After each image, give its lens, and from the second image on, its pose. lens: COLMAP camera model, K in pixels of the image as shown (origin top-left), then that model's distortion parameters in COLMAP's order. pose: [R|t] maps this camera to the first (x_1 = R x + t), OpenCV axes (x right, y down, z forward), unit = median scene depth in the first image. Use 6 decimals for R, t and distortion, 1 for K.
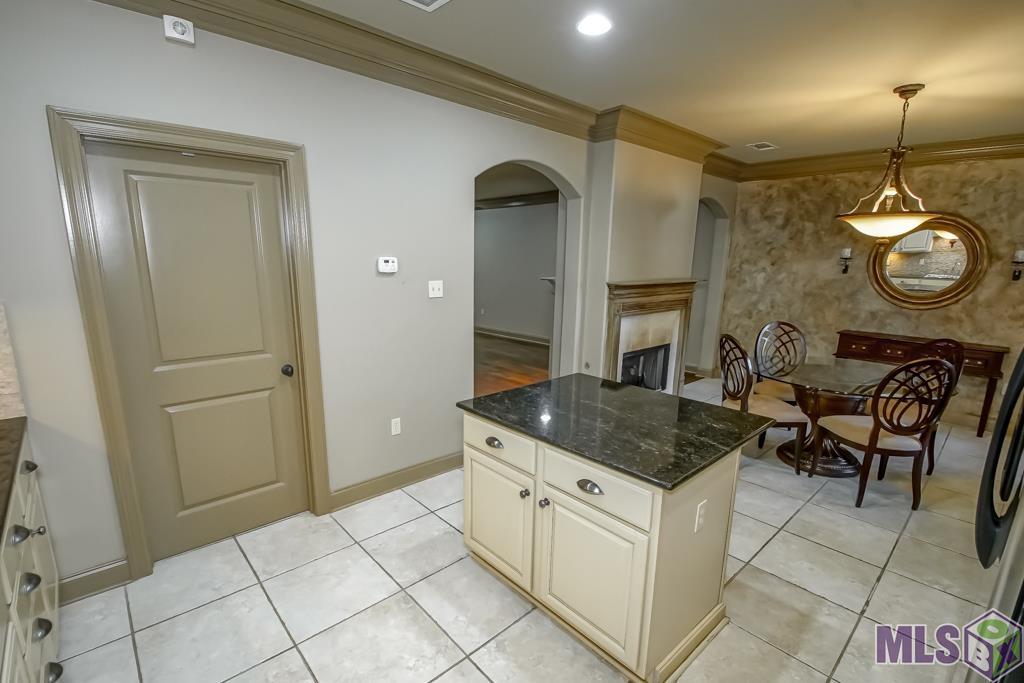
lens RADIAL K [[472.9, 0, 510.8], [0, 472.9, 348.0], [0, 0, 1]] dist [0.001281, -0.012267]
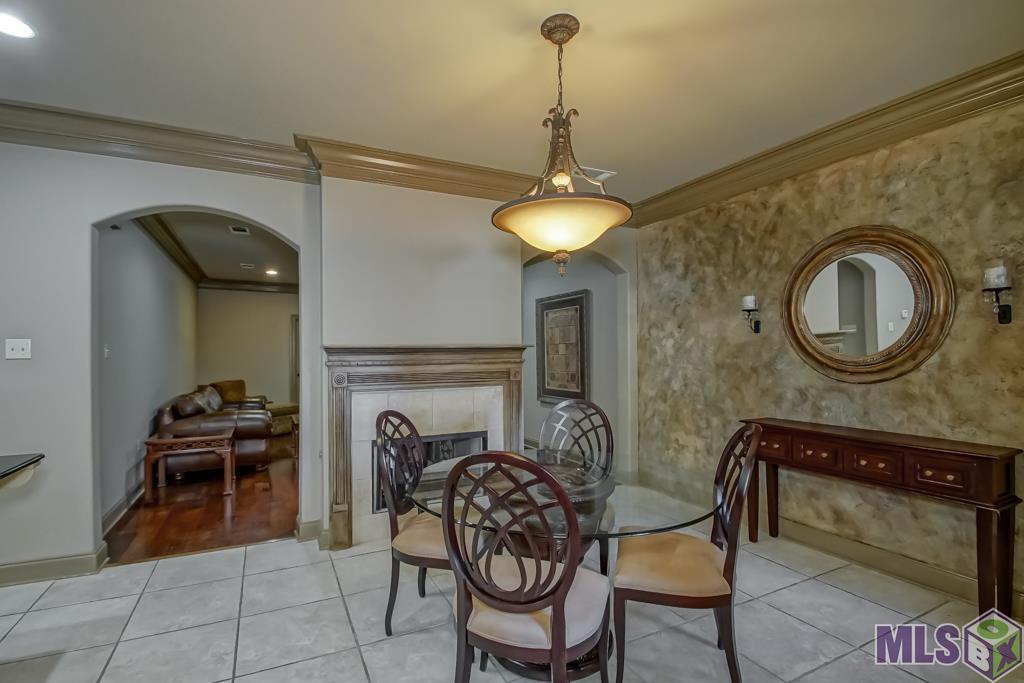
lens RADIAL K [[472.9, 0, 506.0], [0, 472.9, 338.4], [0, 0, 1]] dist [0.001281, -0.012267]
pose [[0.959335, -0.030119, -0.280659, 0.562699], [-0.032098, 0.976202, -0.214476, 0.006597], [0.280439, 0.214763, 0.935538, 0.273128]]
